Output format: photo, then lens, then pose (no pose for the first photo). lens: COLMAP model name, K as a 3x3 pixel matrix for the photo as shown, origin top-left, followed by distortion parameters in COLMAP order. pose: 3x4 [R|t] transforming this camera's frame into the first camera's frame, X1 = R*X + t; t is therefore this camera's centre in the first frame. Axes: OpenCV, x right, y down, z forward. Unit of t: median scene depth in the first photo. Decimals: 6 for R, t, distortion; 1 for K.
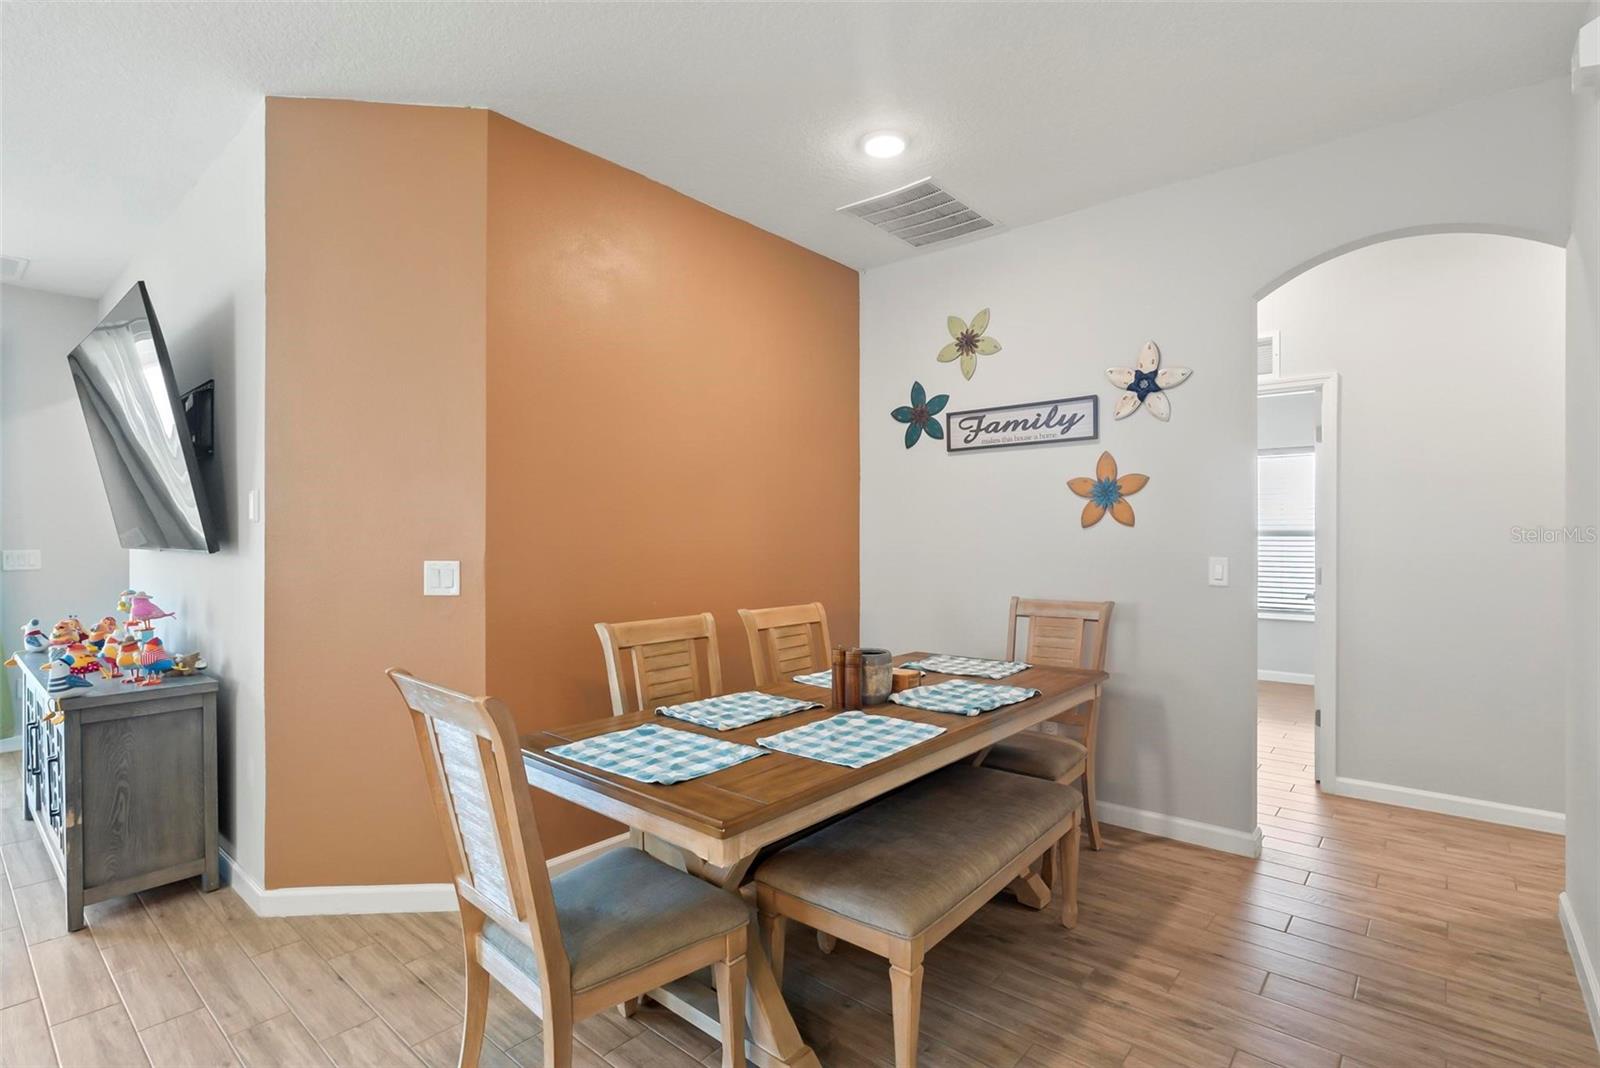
lens RADIAL K [[780.3, 0, 802.1], [0, 780.3, 538.9], [0, 0, 1]] dist [-0.014212, 0.005991]
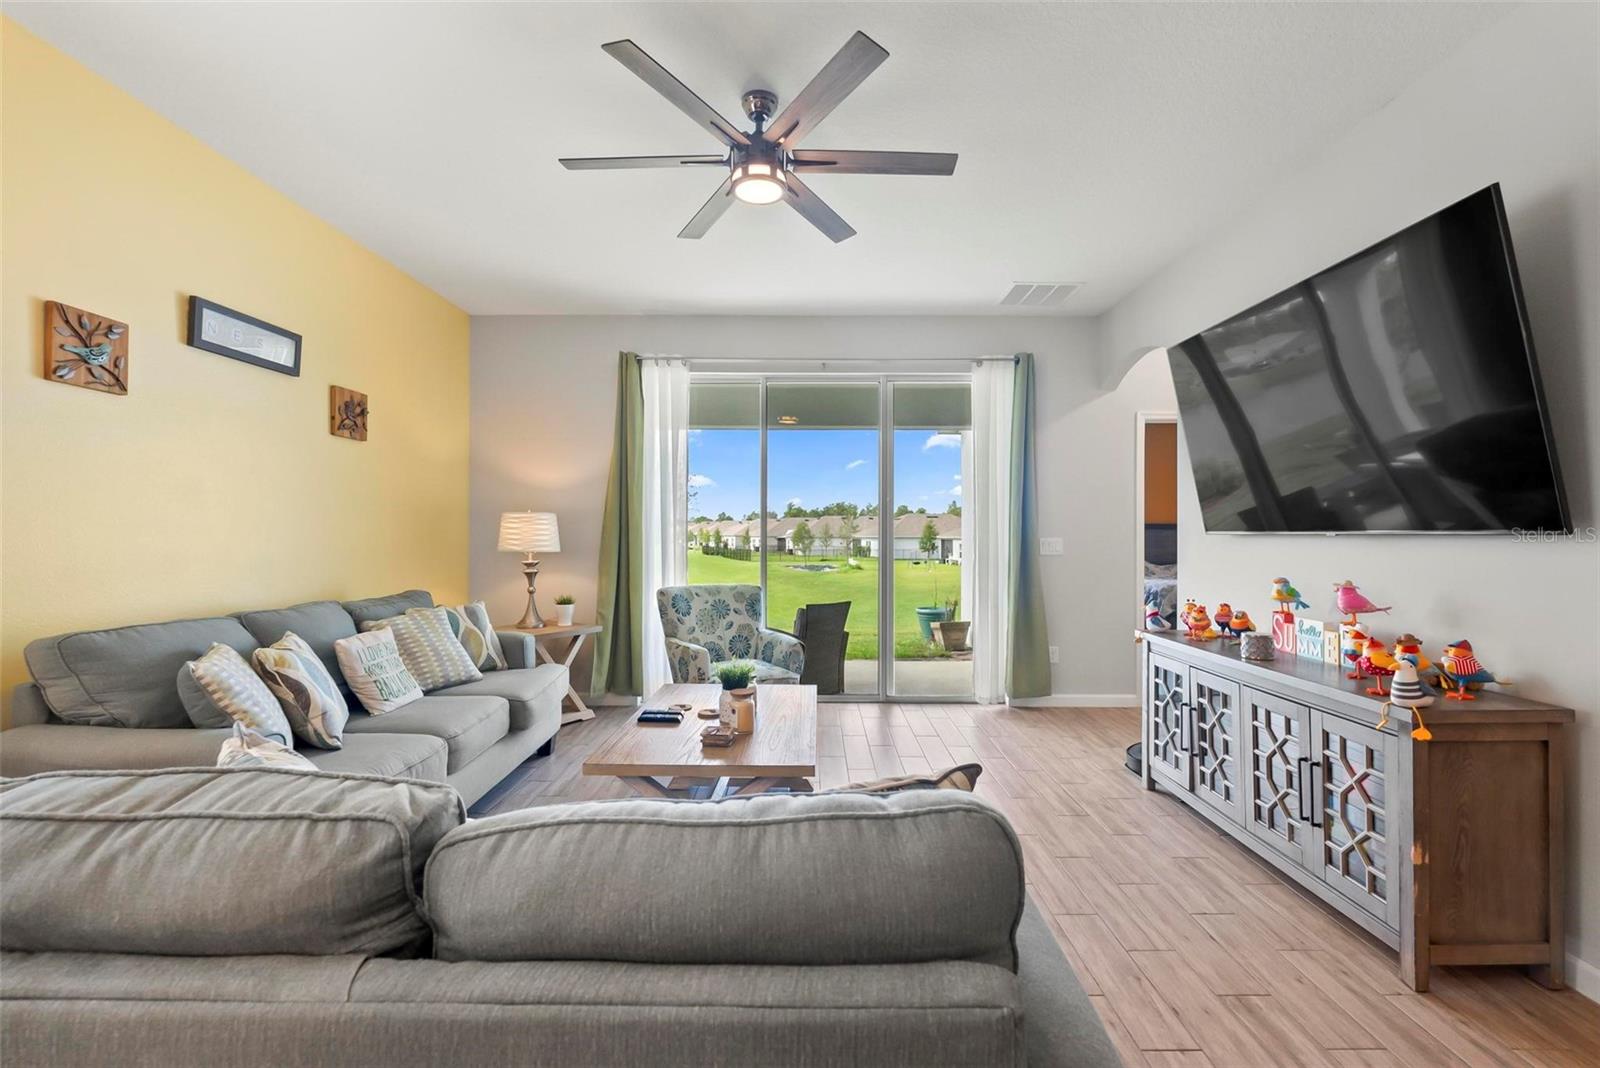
lens RADIAL K [[706.6, 0, 802.8], [0, 706.6, 531.4], [0, 0, 1]] dist [-0.005231, 0.000313]
pose [[0.643855, -0.002901, -0.765142, -0.629010], [-0.002834, 0.999977, -0.006177, 0.019684], [0.765142, 0.006146, 0.643832, 0.012670]]
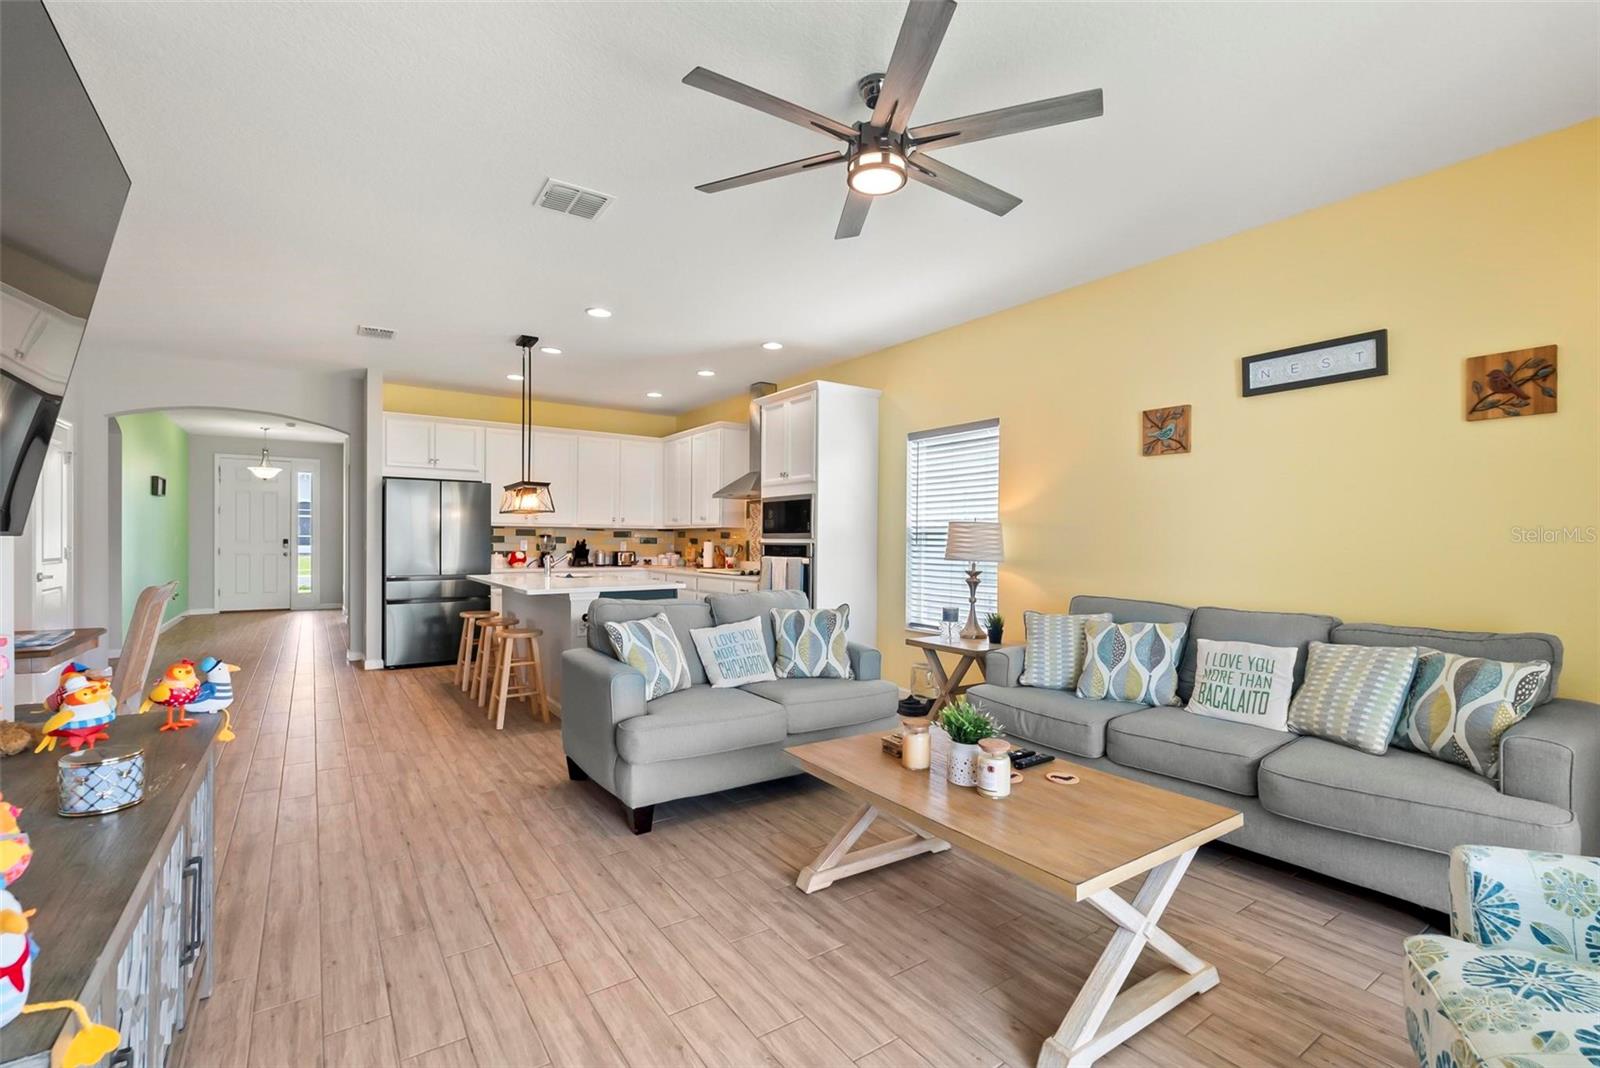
lens RADIAL K [[706.6, 0, 805.4], [0, 706.6, 532.9], [0, 0, 1]] dist [-0.005231, 0.000313]
pose [[-0.968681, -0.003390, 0.248284, -1.390282], [-0.005754, 0.999945, -0.008797, 0.015560], [-0.248241, -0.009950, -0.968647, 1.249863]]
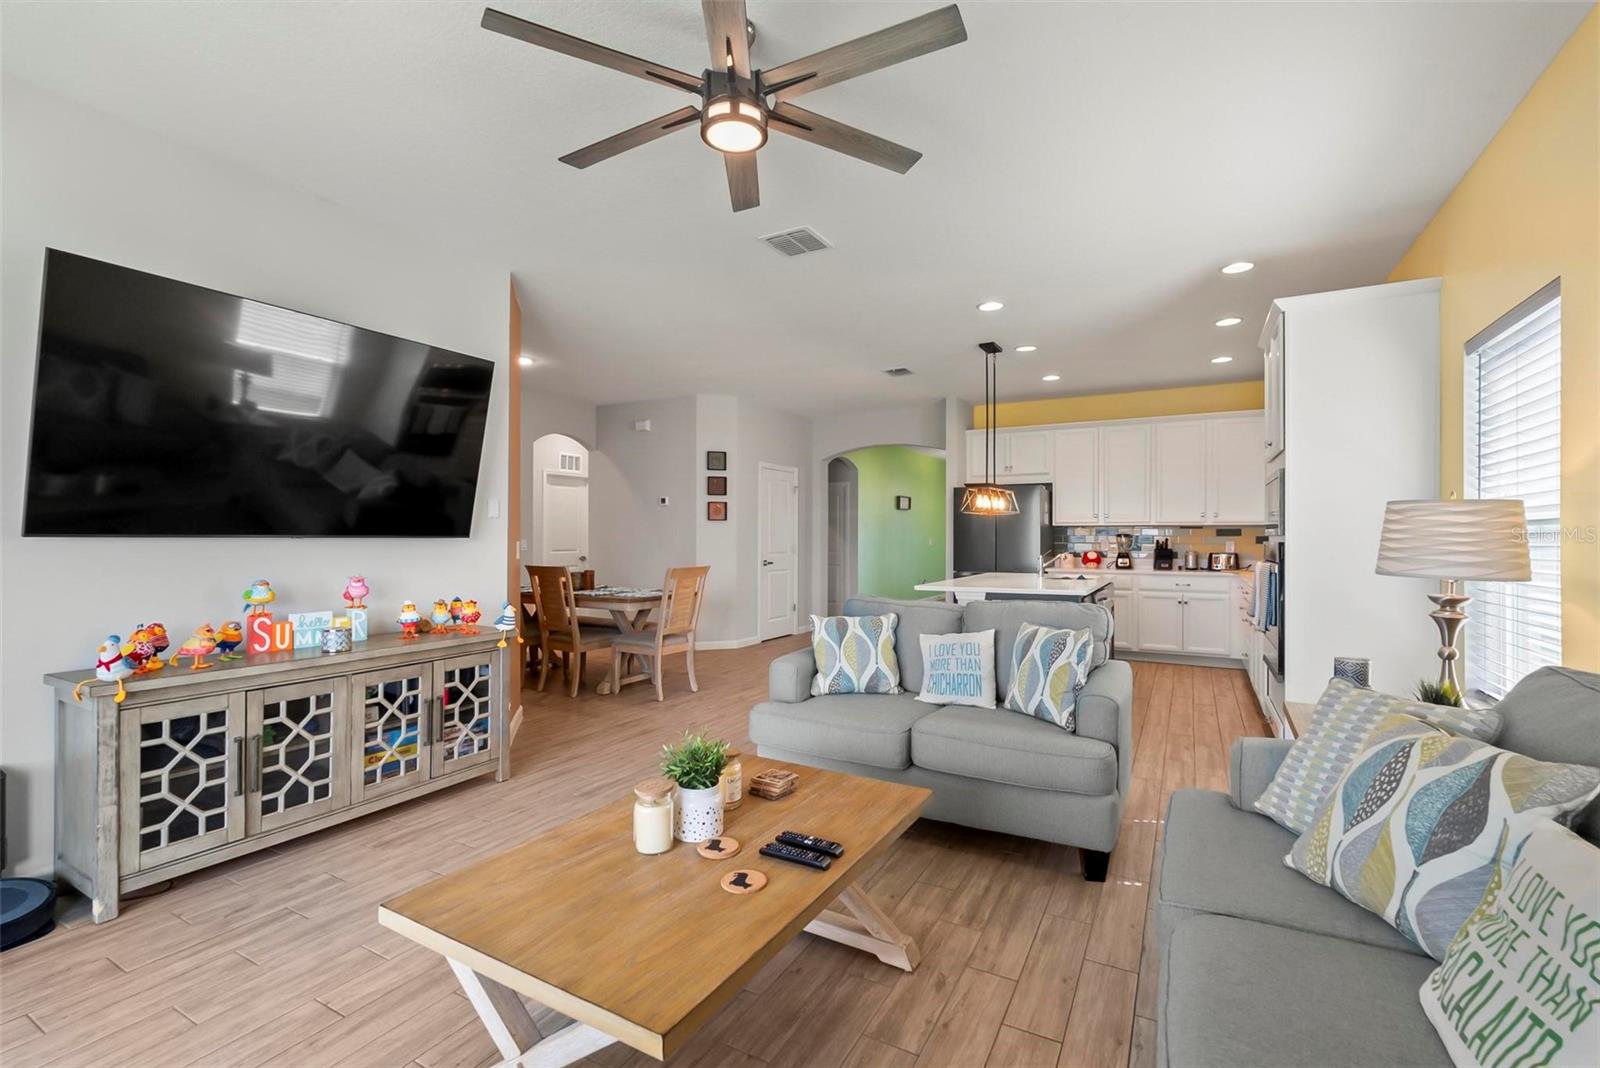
lens RADIAL K [[706.6, 0, 805.6], [0, 706.6, 520.6], [0, 0, 1]] dist [-0.005231, 0.000313]
pose [[-0.203782, 0.023241, 0.978740, -1.957726], [0.000575, 0.999721, -0.023619, 0.016024], [-0.979016, -0.004250, -0.203738, 0.555983]]
